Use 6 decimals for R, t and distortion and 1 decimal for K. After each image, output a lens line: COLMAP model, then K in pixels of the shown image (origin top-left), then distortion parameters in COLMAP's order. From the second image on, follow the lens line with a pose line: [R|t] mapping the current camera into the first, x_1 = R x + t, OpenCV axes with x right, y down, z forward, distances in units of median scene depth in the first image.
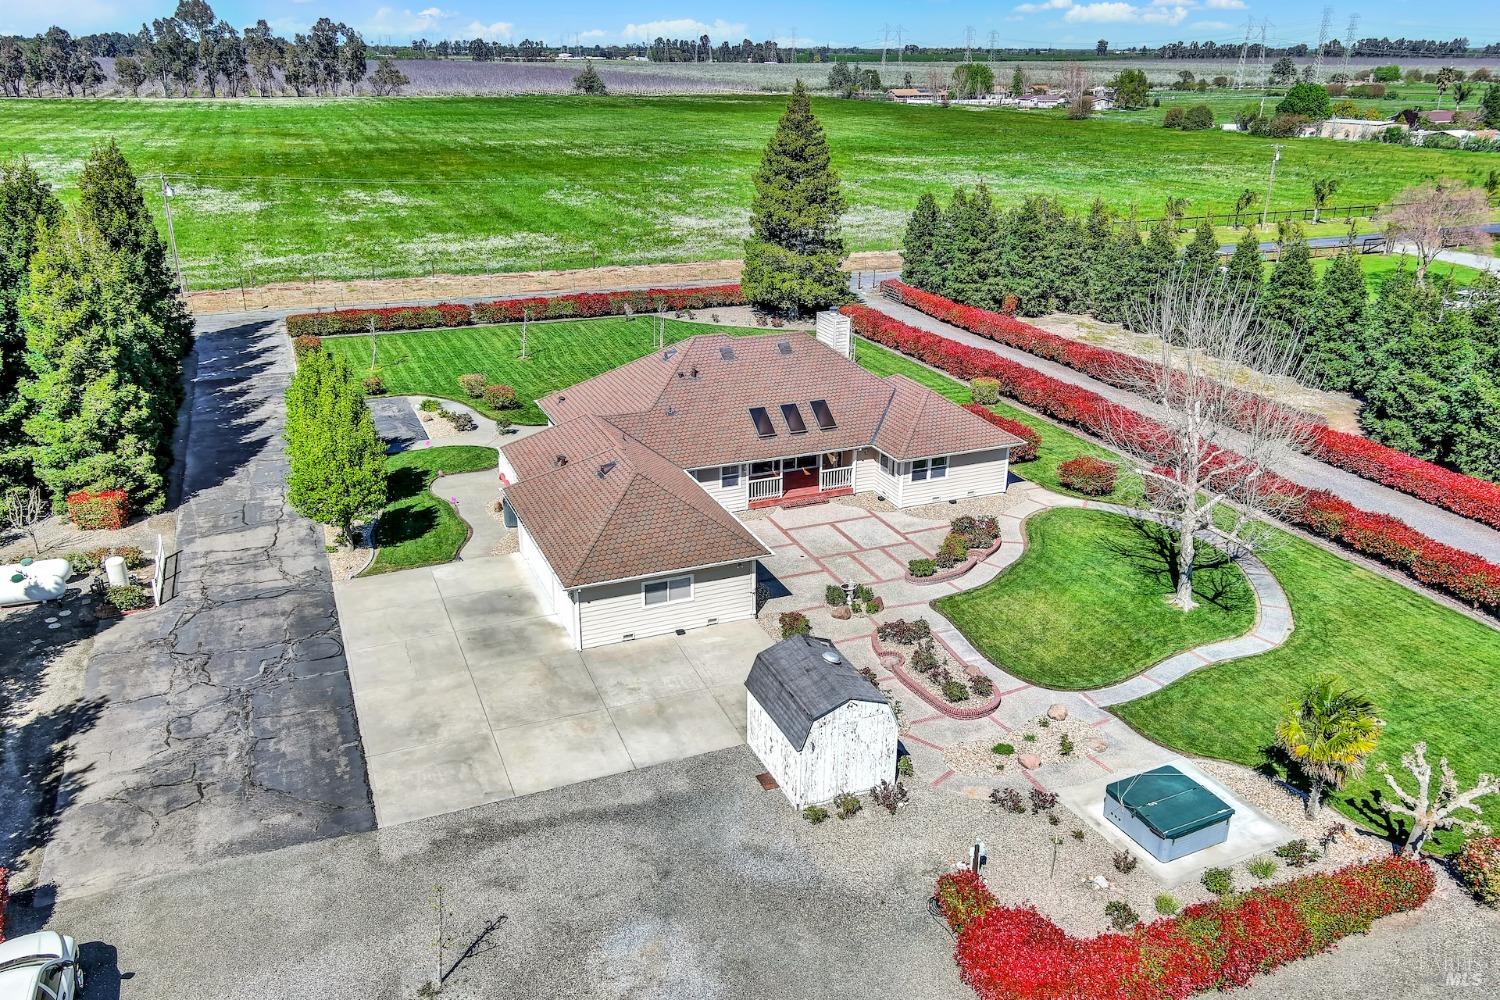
lens RADIAL K [[1156.5, 0, 750.0], [0, 1156.5, 500.0], [0, 0, 1]] dist [0.025759, 0.003205]
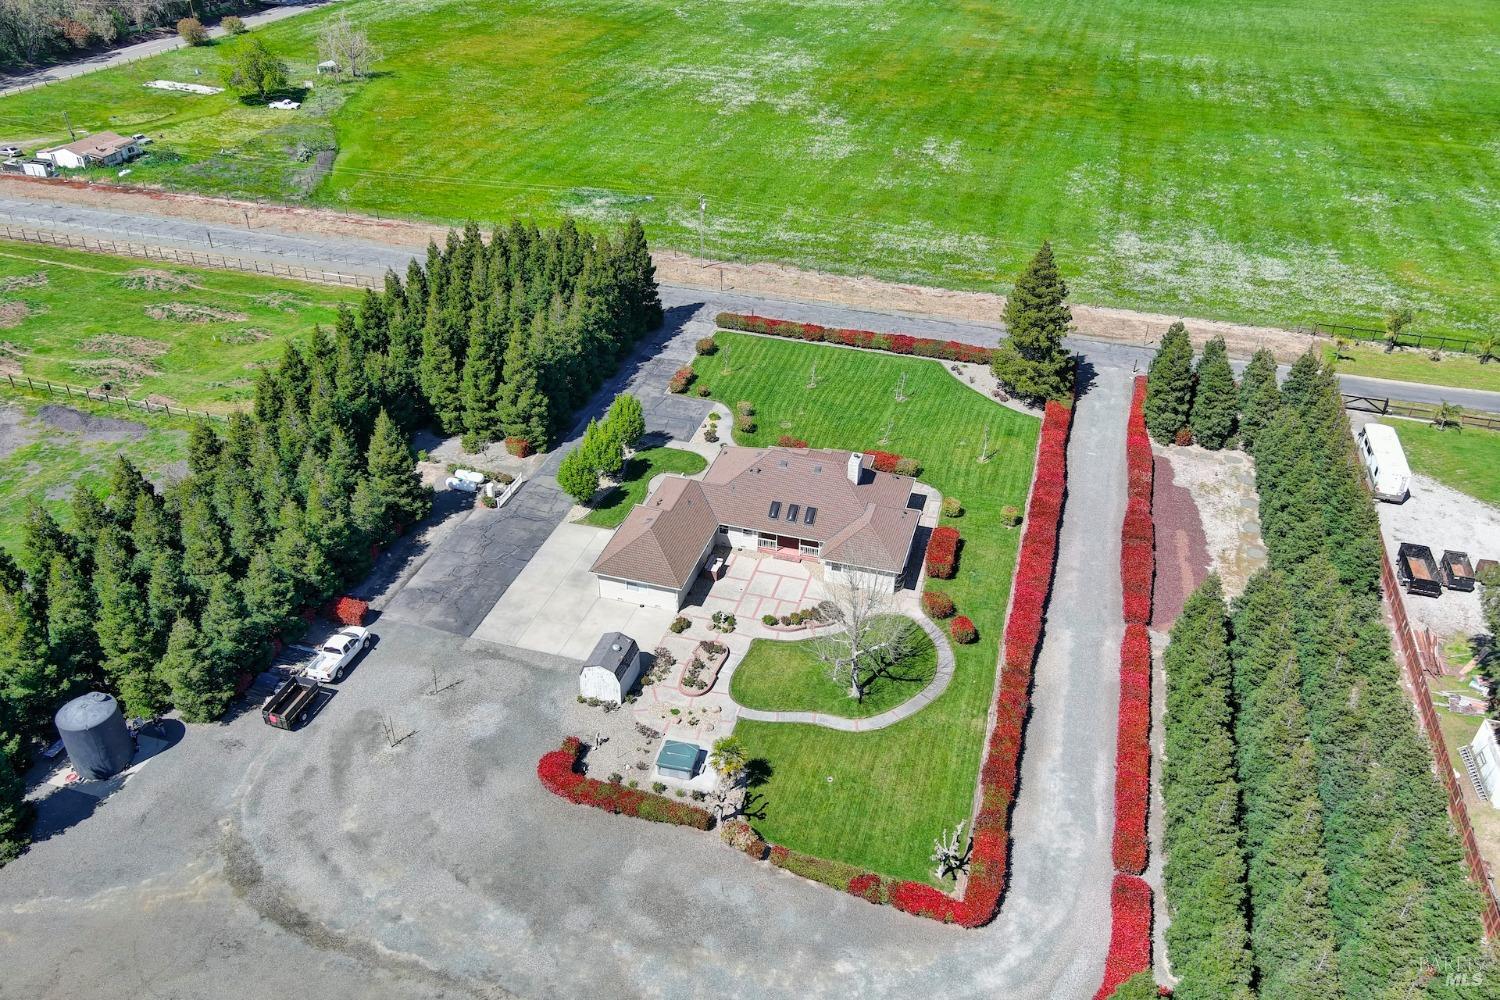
lens RADIAL K [[1156.5, 0, 750.0], [0, 1156.5, 500.0], [0, 0, 1]] dist [0.025759, 0.003205]
pose [[0.775525, 0.342093, -0.530597, 1.013420], [-0.236057, 0.936628, 0.258852, -0.585526], [0.585524, -0.075496, 0.807132, -0.541408]]
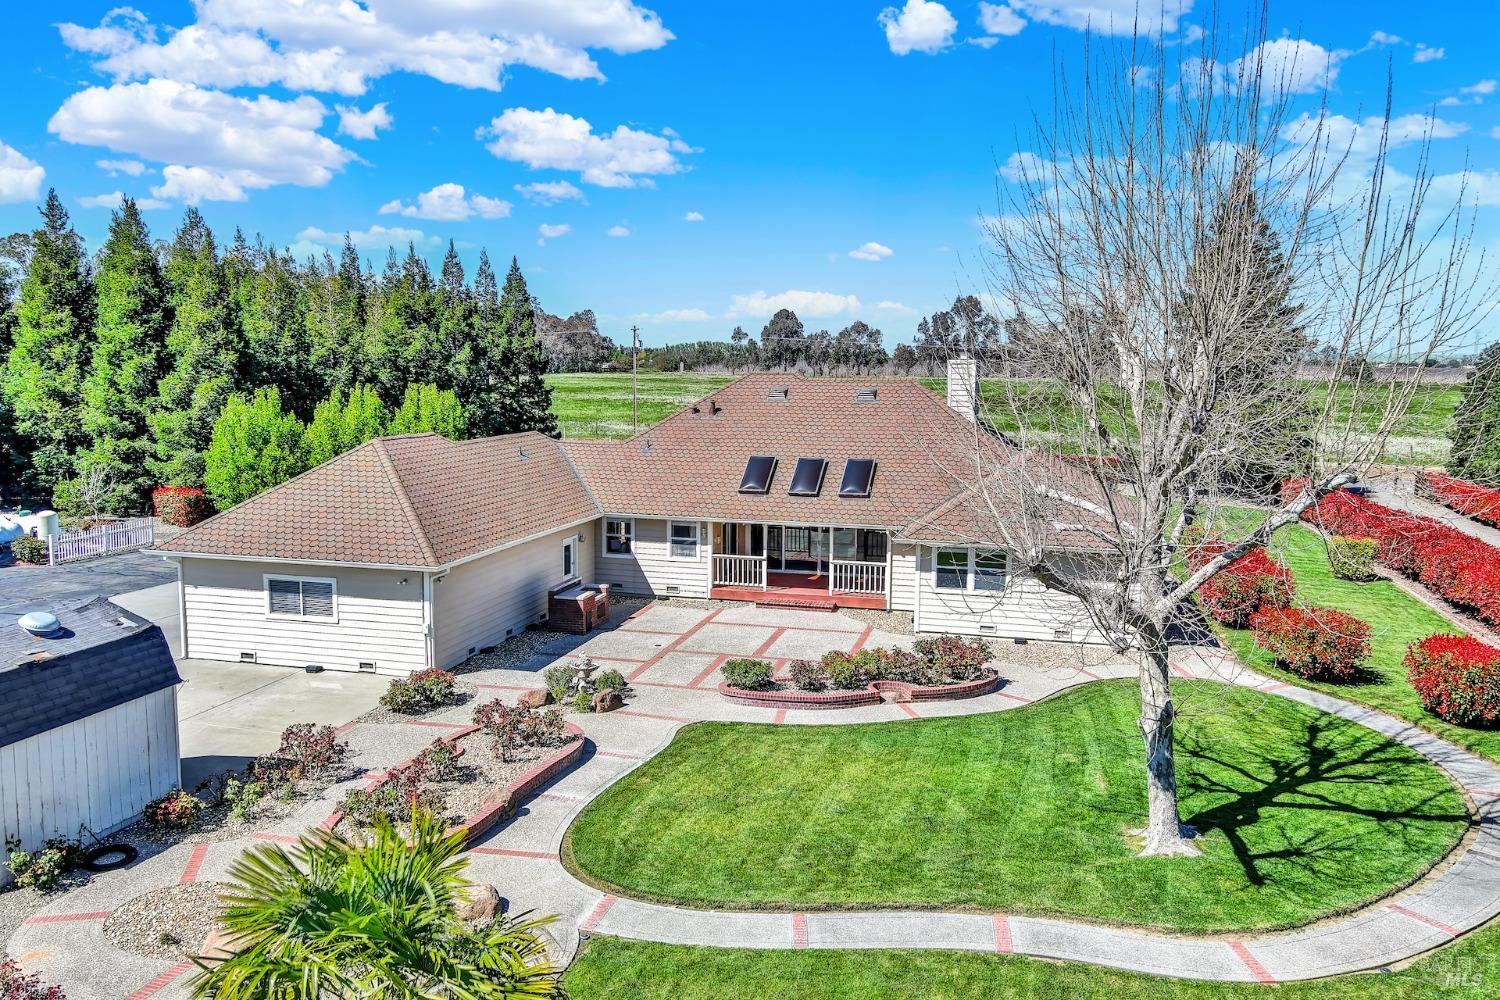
lens RADIAL K [[1156.5, 0, 750.0], [0, 1156.5, 500.0], [0, 0, 1]] dist [0.025759, 0.003205]
pose [[0.790544, 0.075531, -0.607729, 0.439963], [-0.227941, 0.957354, -0.177527, 0.070538], [0.568403, 0.278869, 0.774047, 0.516028]]
